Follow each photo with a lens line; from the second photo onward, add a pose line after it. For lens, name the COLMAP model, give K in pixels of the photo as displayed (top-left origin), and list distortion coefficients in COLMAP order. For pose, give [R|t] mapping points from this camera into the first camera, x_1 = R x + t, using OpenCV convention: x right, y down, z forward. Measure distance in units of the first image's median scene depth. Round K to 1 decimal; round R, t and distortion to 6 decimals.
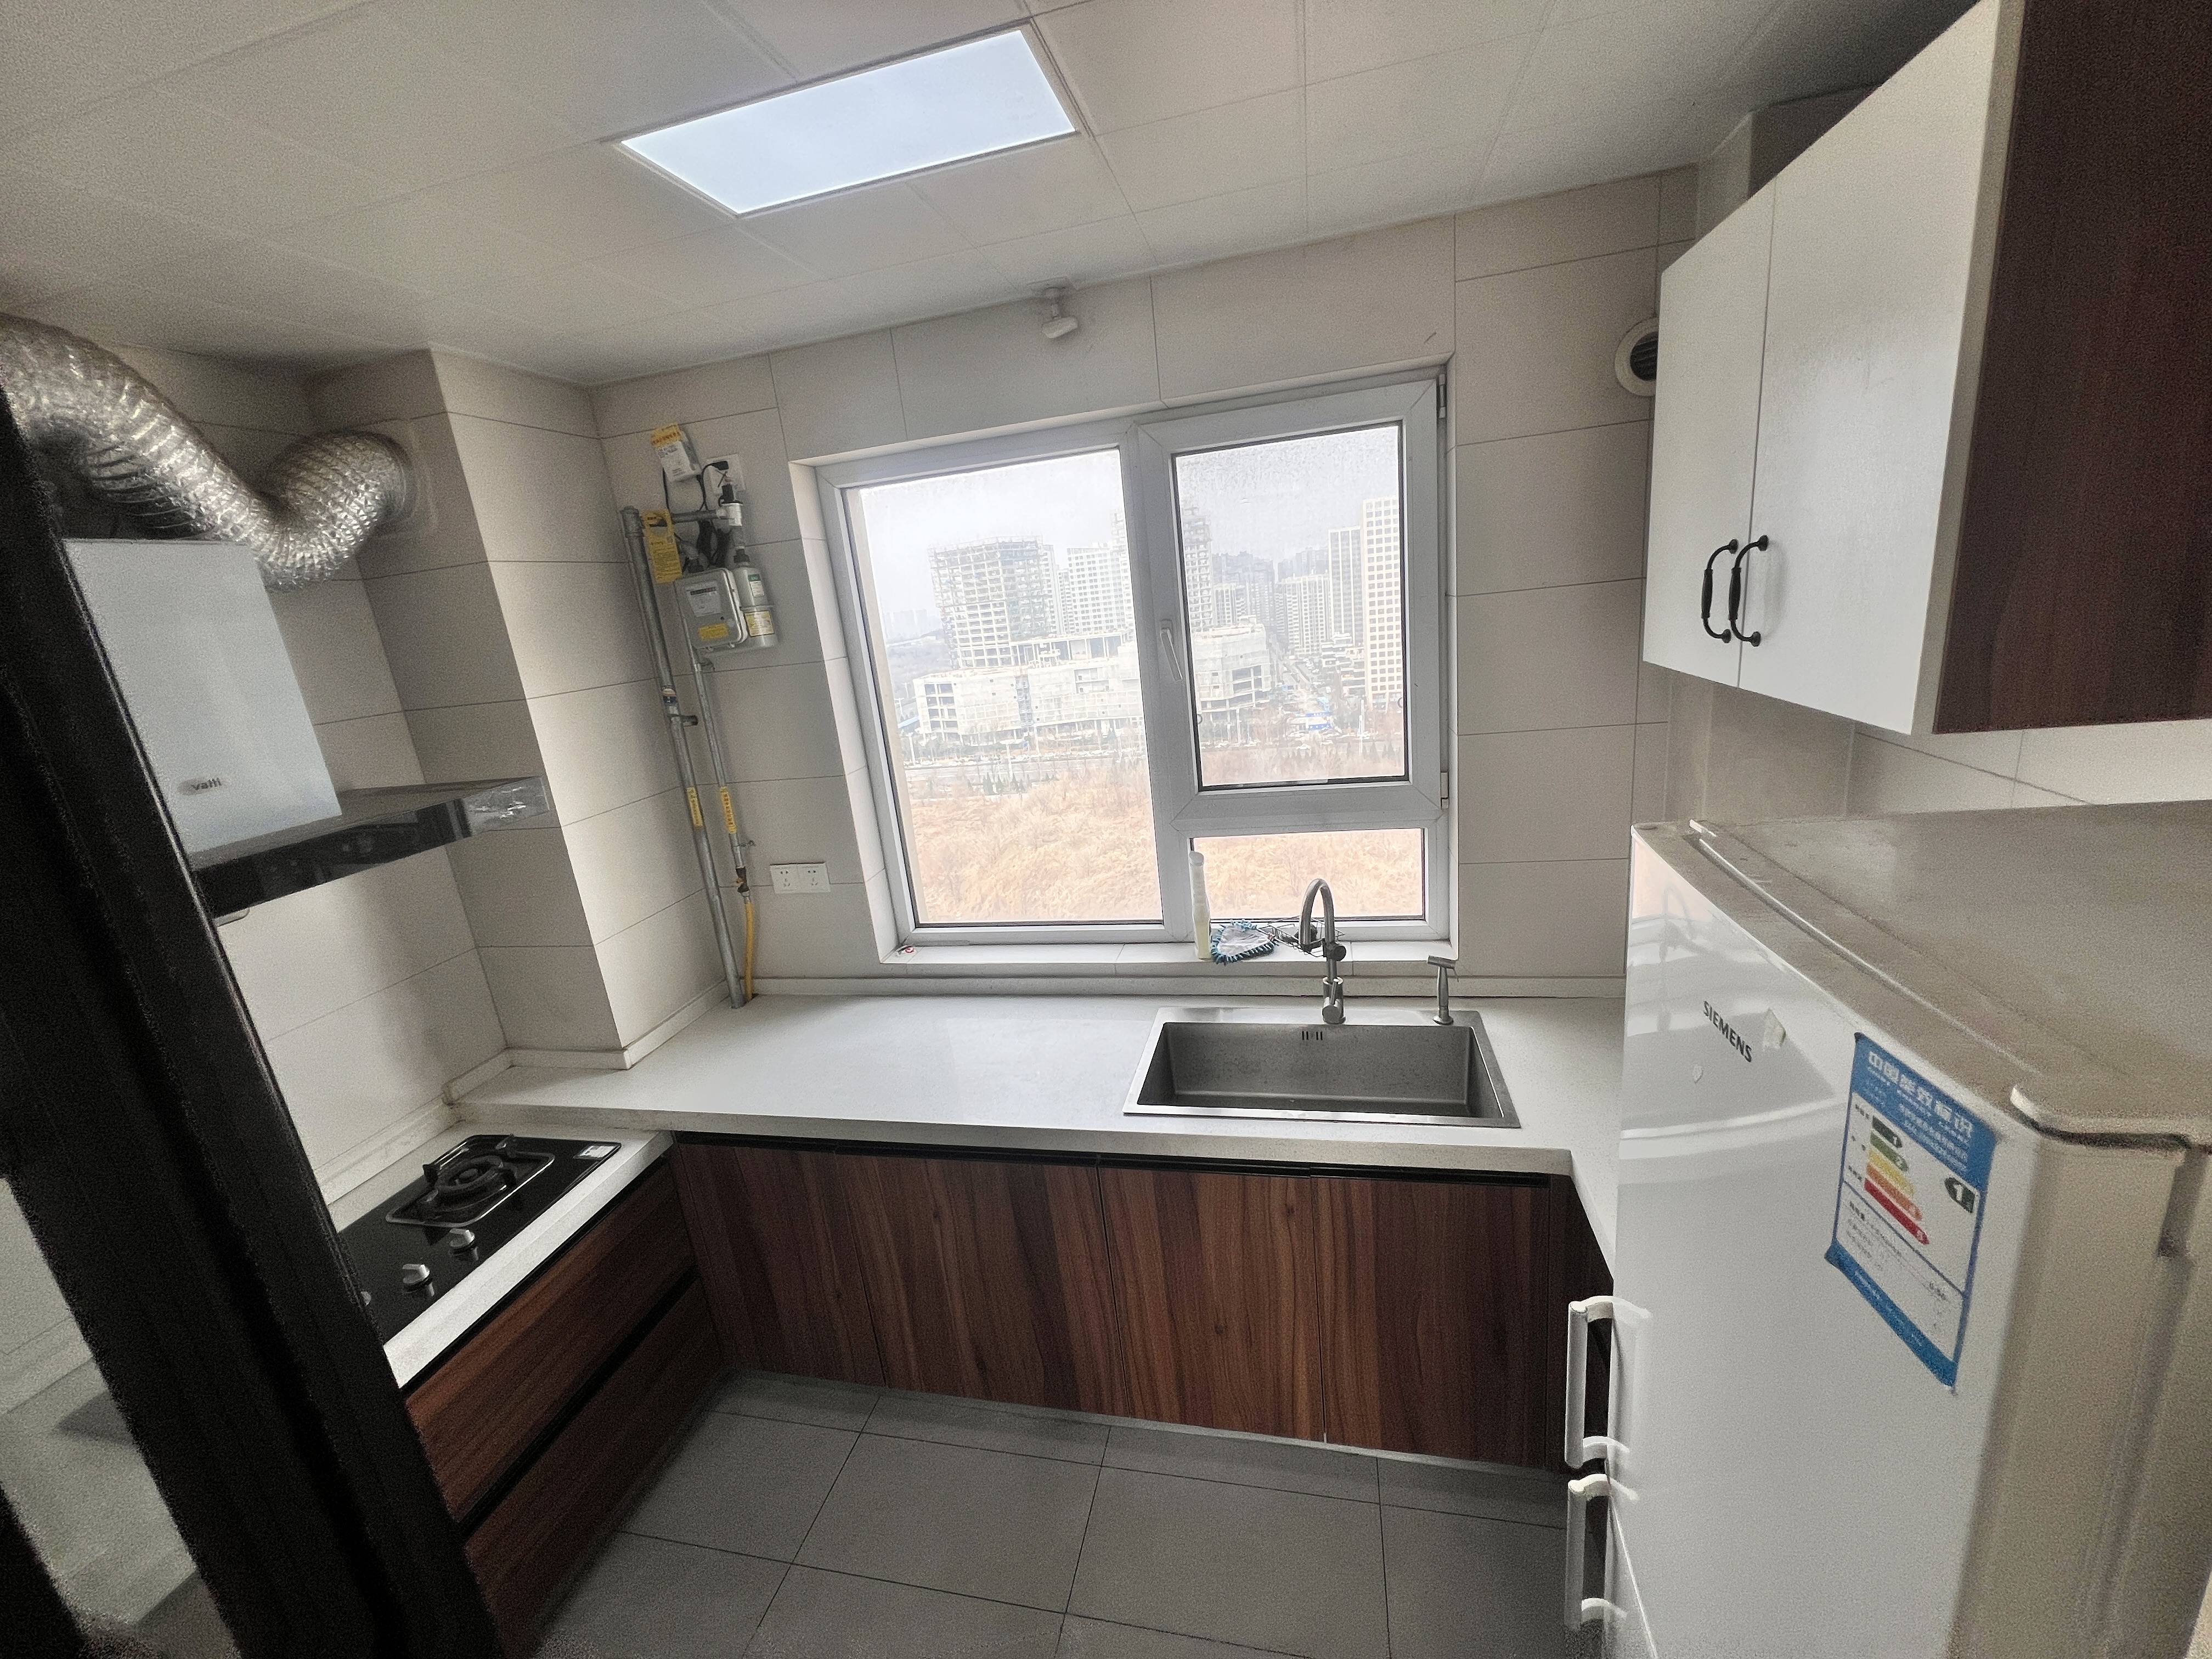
lens RADIAL K [[894.8, 0, 1105.8], [0, 894.8, 825.8], [0, 0, 1]] dist [0.001766, 0.000159]
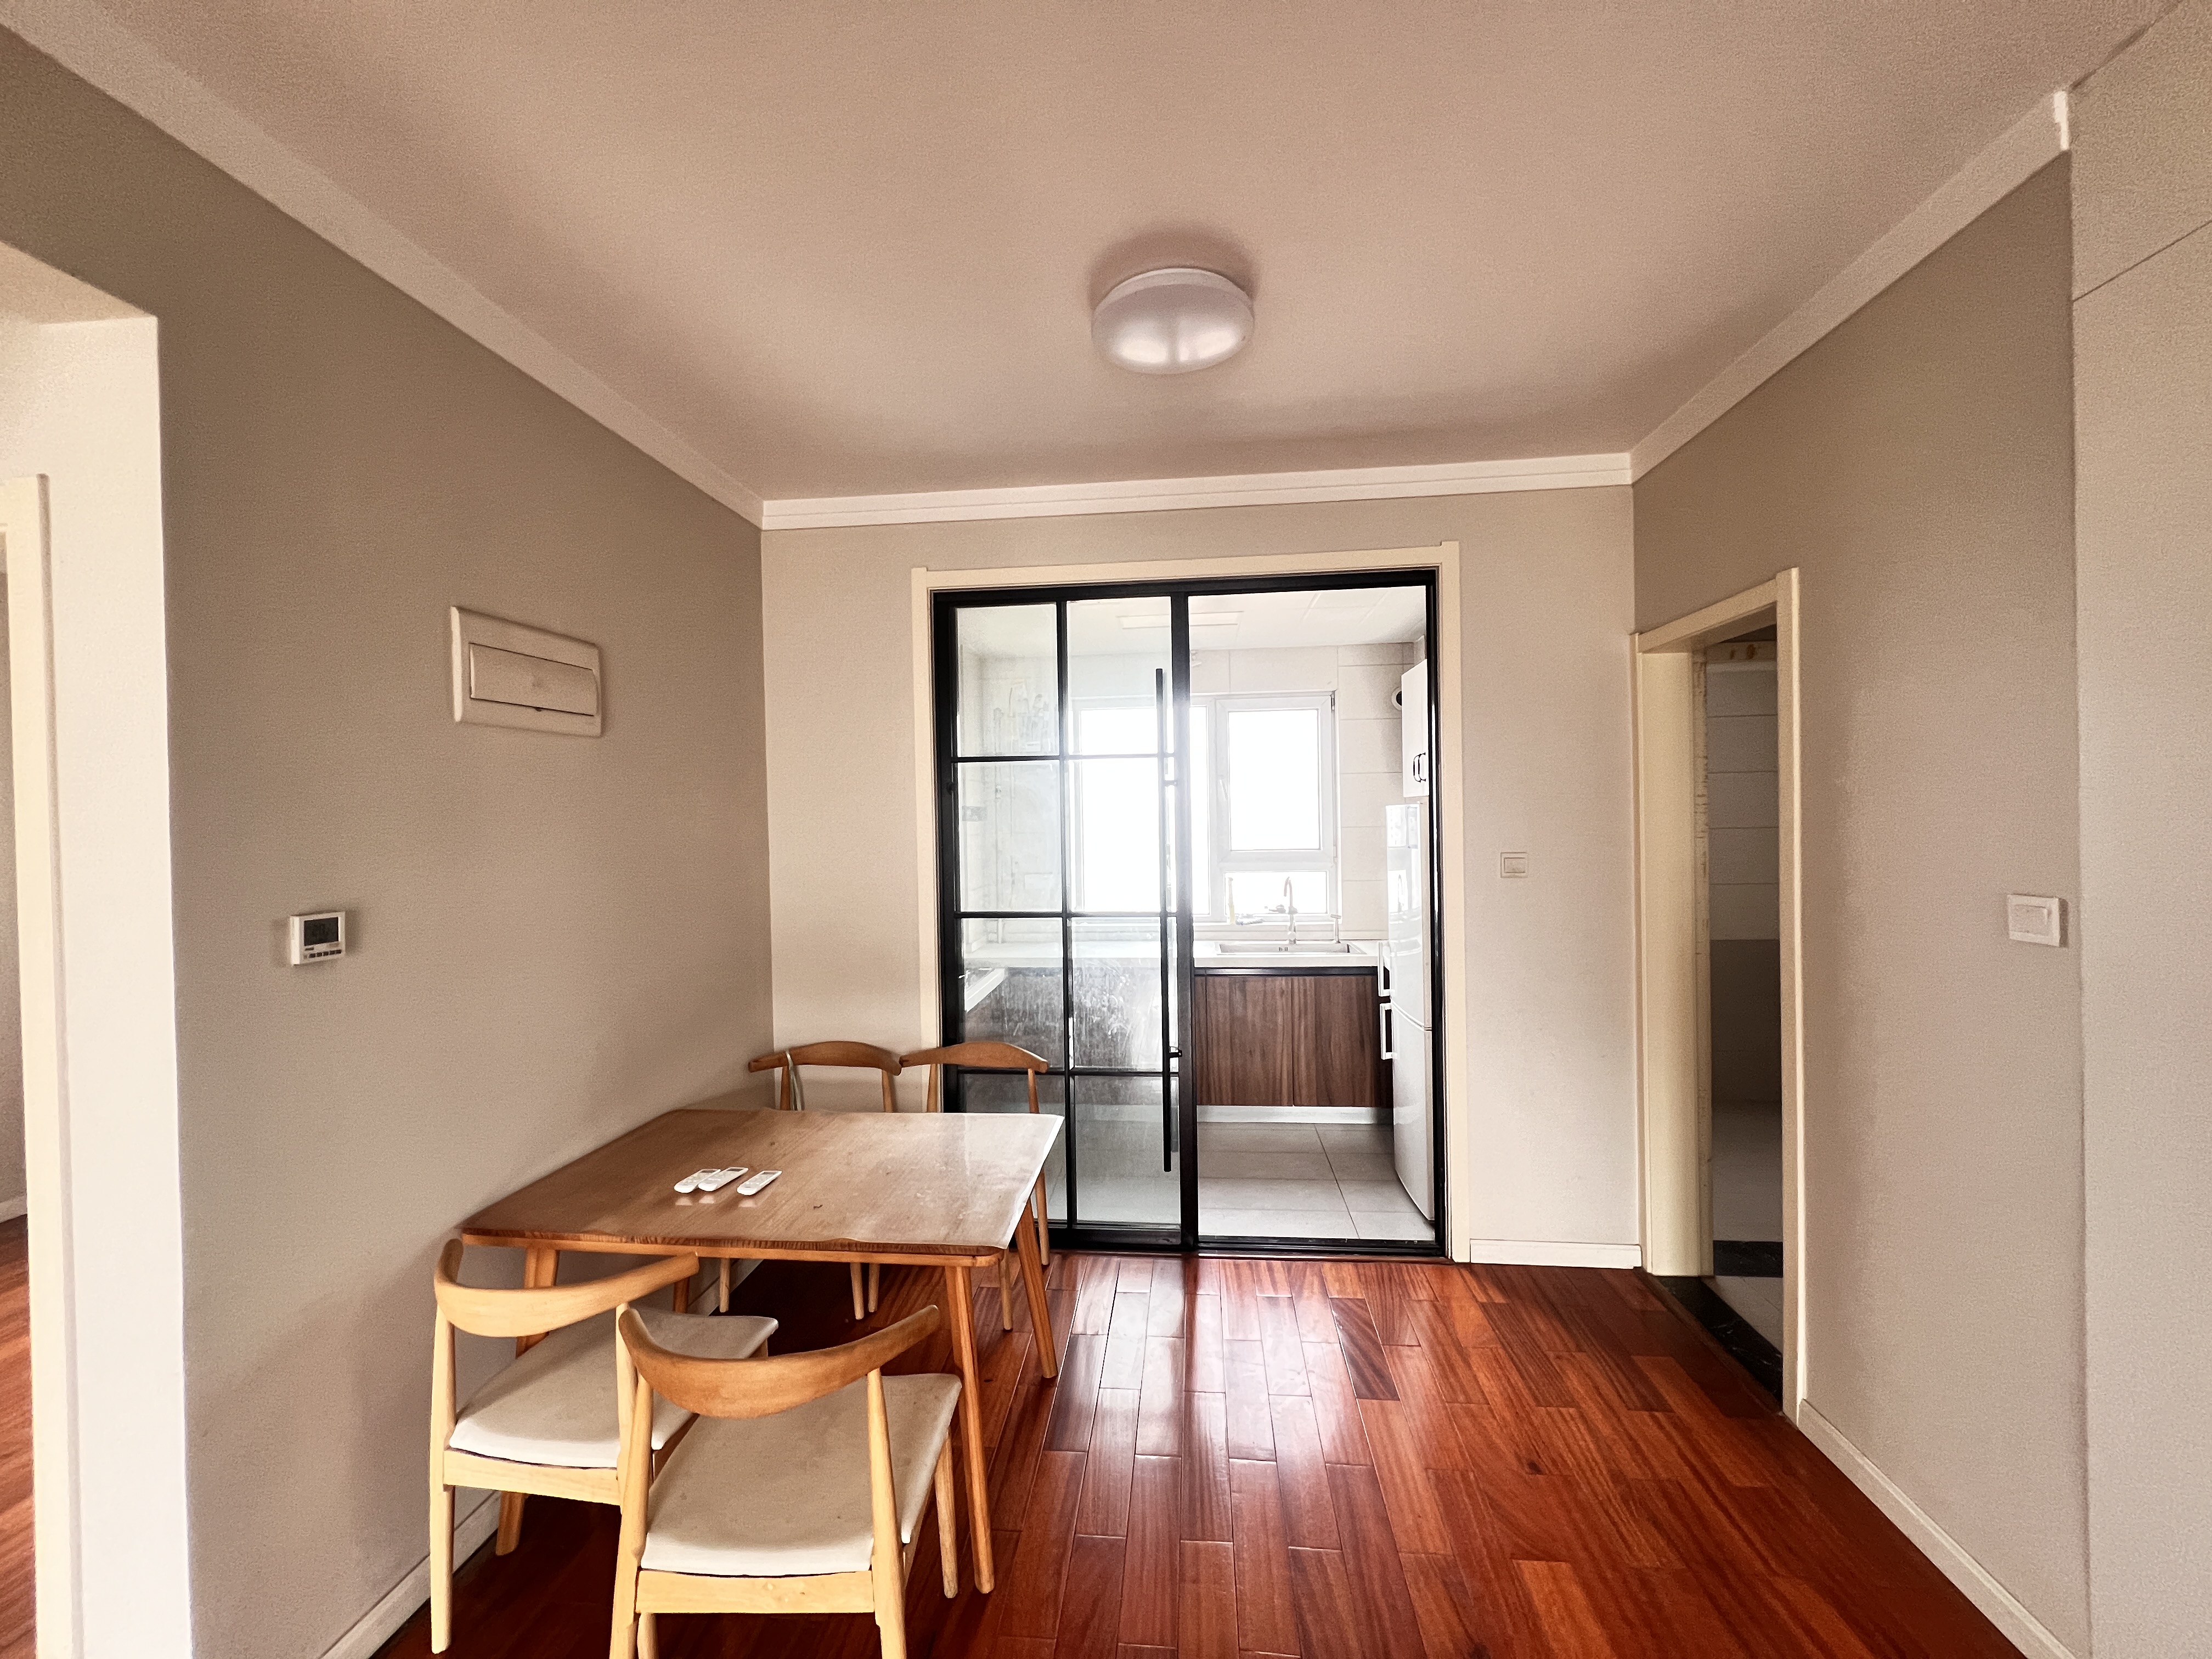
lens RADIAL K [[894.8, 0, 1109.5], [0, 894.8, 830.9], [0, 0, 1]] dist [0.001766, 0.000159]
pose [[0.987974, 0.082743, 0.130617, -0.565512], [-0.047680, 0.966633, -0.251689, 0.561663], [-0.147084, 0.242434, 0.958954, -1.288073]]
